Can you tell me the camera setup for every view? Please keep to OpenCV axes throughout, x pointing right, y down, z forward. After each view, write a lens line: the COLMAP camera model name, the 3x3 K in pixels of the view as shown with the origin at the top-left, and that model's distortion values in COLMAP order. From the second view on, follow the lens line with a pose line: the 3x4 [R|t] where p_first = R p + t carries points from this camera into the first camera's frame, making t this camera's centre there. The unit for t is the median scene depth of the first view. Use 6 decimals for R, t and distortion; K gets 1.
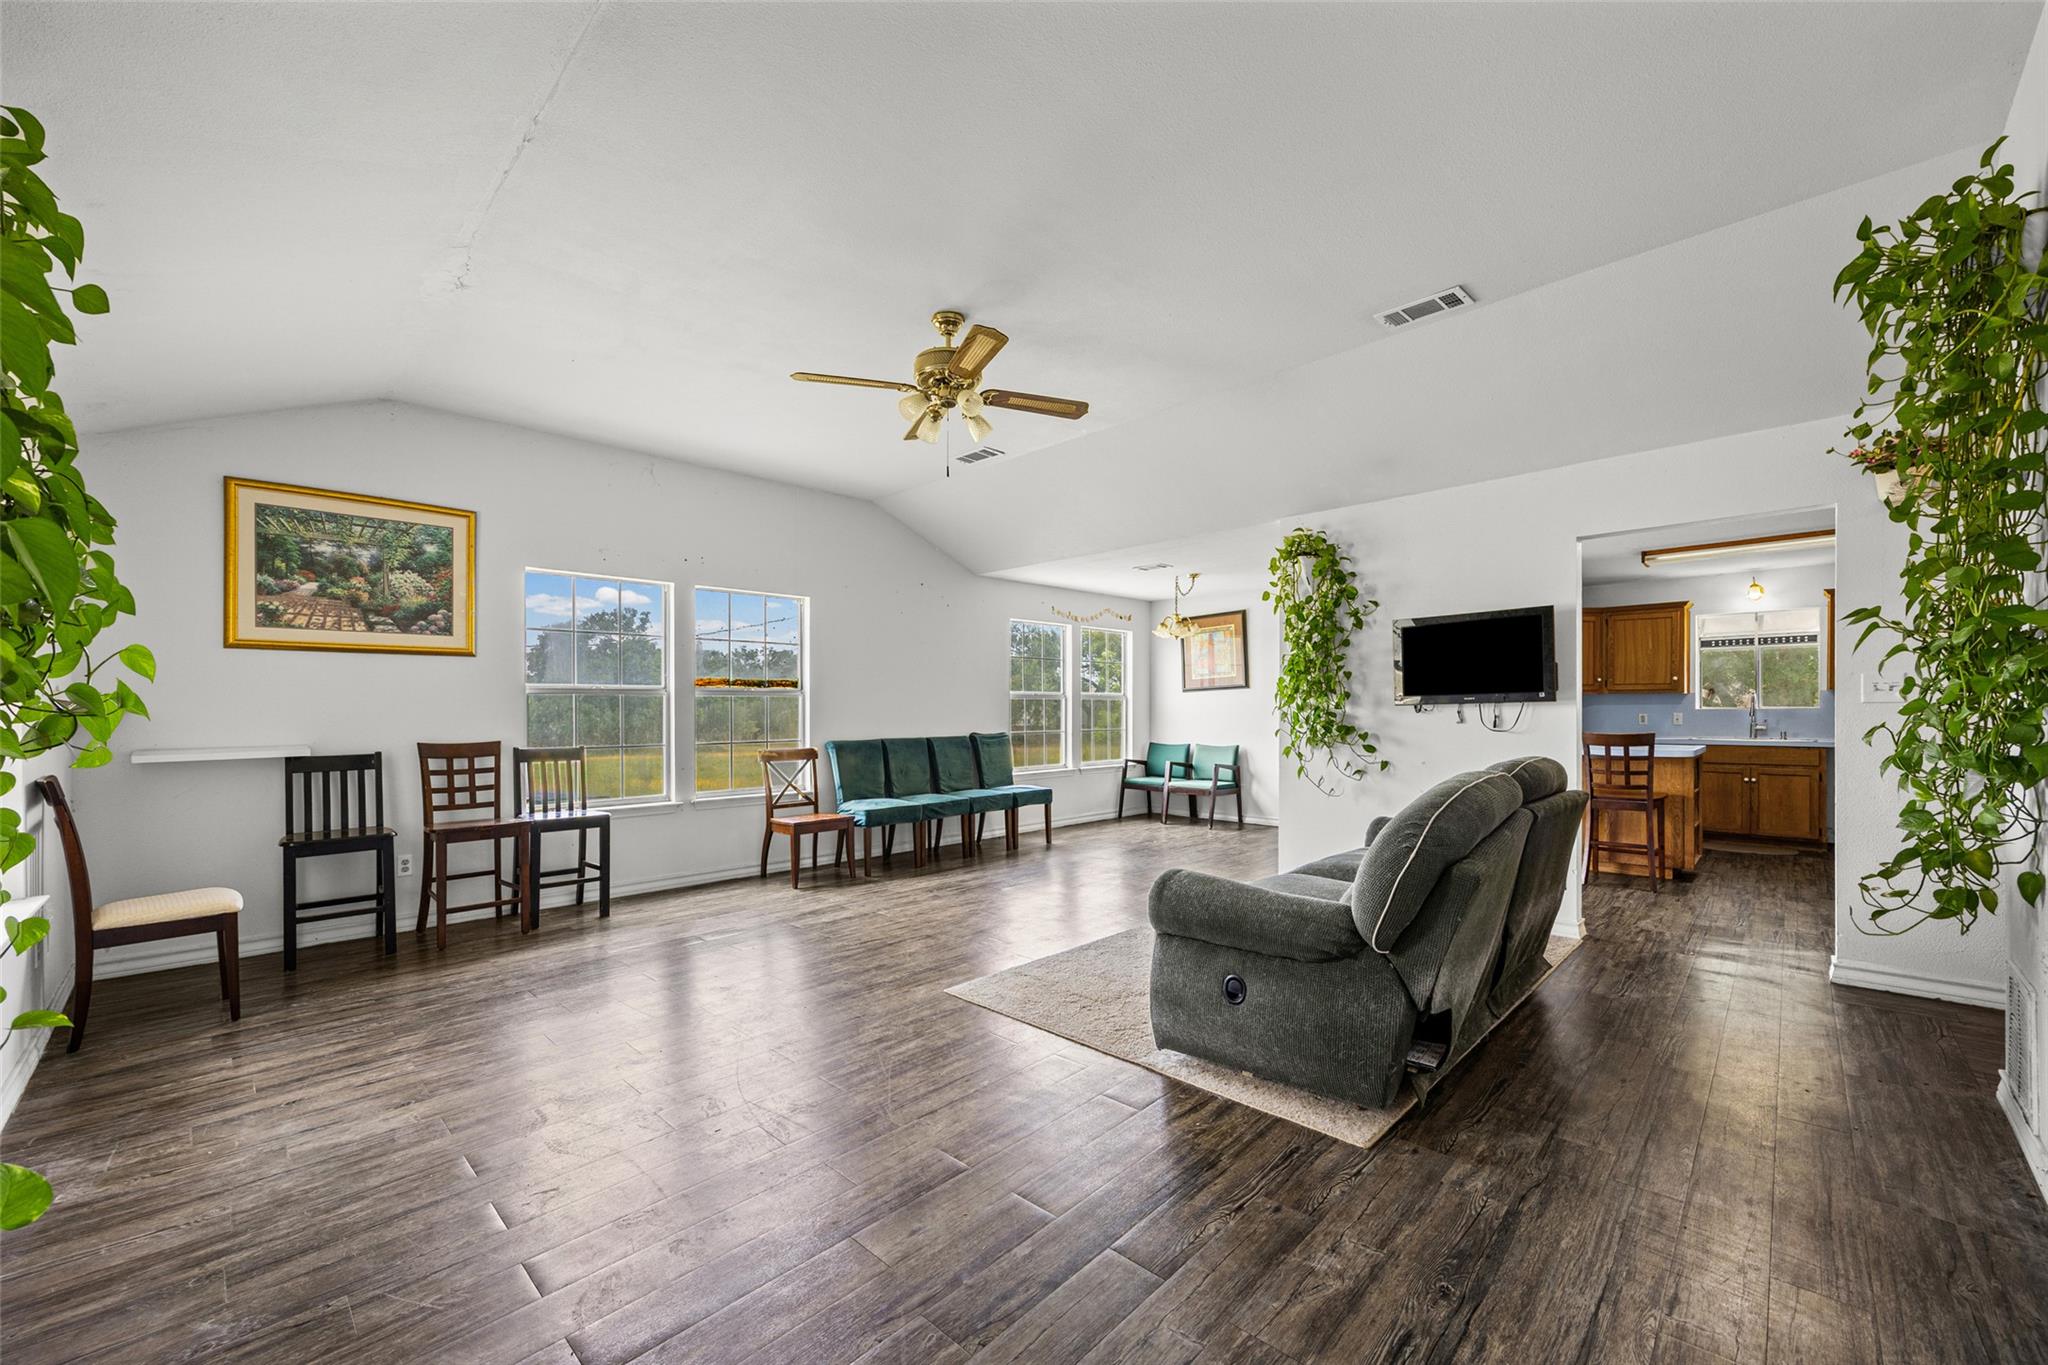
lens RADIAL K [[801.5, 0, 1021.8], [0, 801.5, 701.5], [0, 0, 1]] dist [-0.000300, -0.000029]
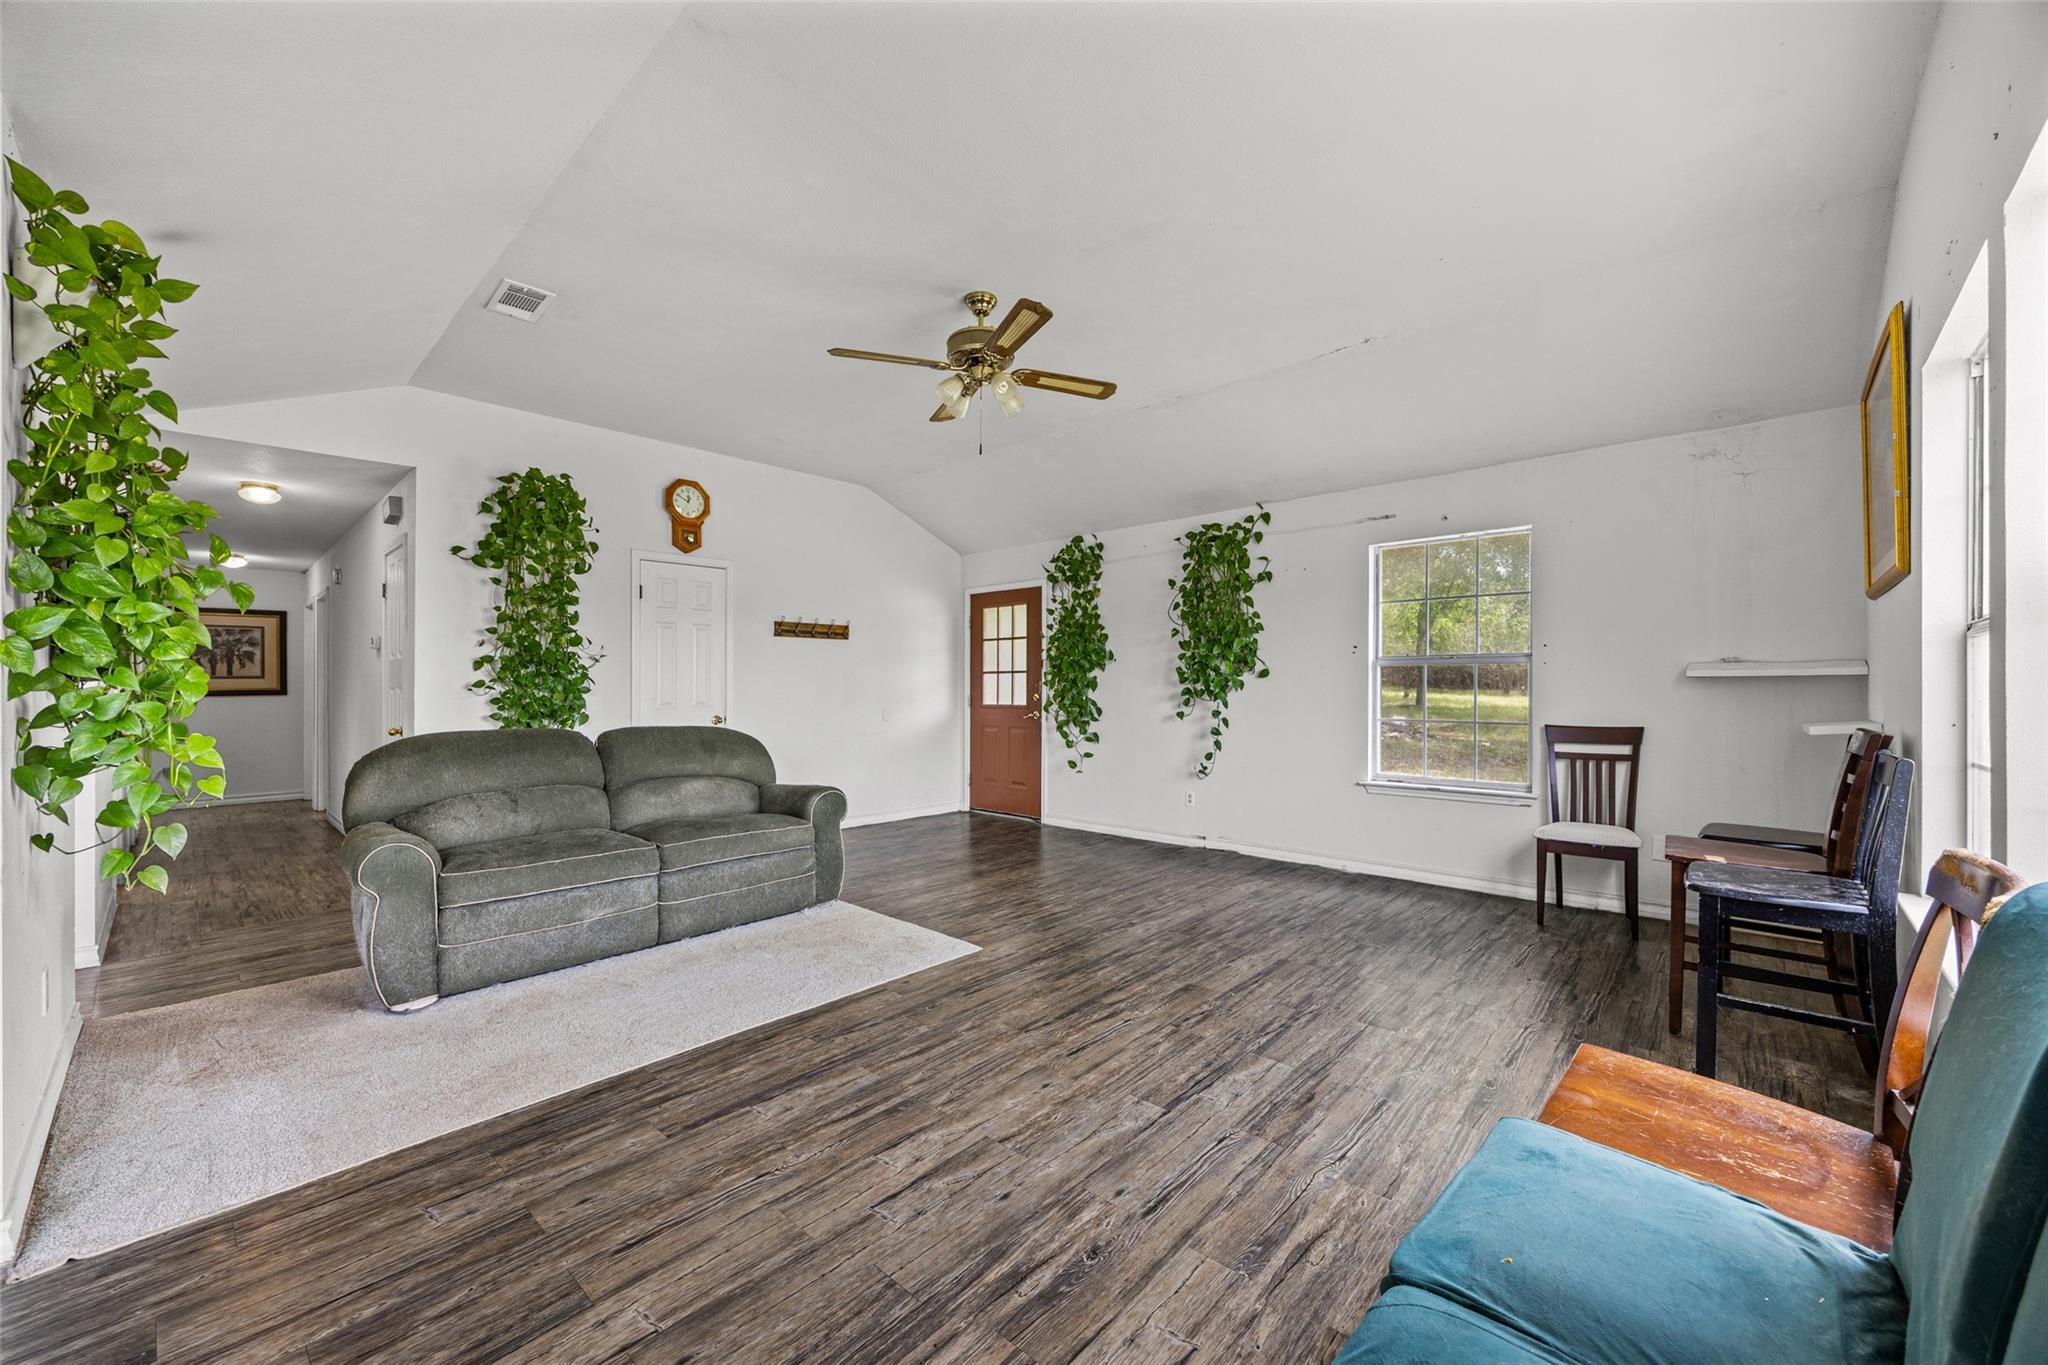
lens RADIAL K [[801.5, 0, 1022.0], [0, 801.5, 685.9], [0, 0, 1]] dist [-0.000300, -0.000029]
pose [[-0.999455, 0.008268, -0.031972, -0.101895], [0.008521, 0.999933, -0.007800, 0.020585], [0.031905, -0.008068, -0.999458, 1.777433]]
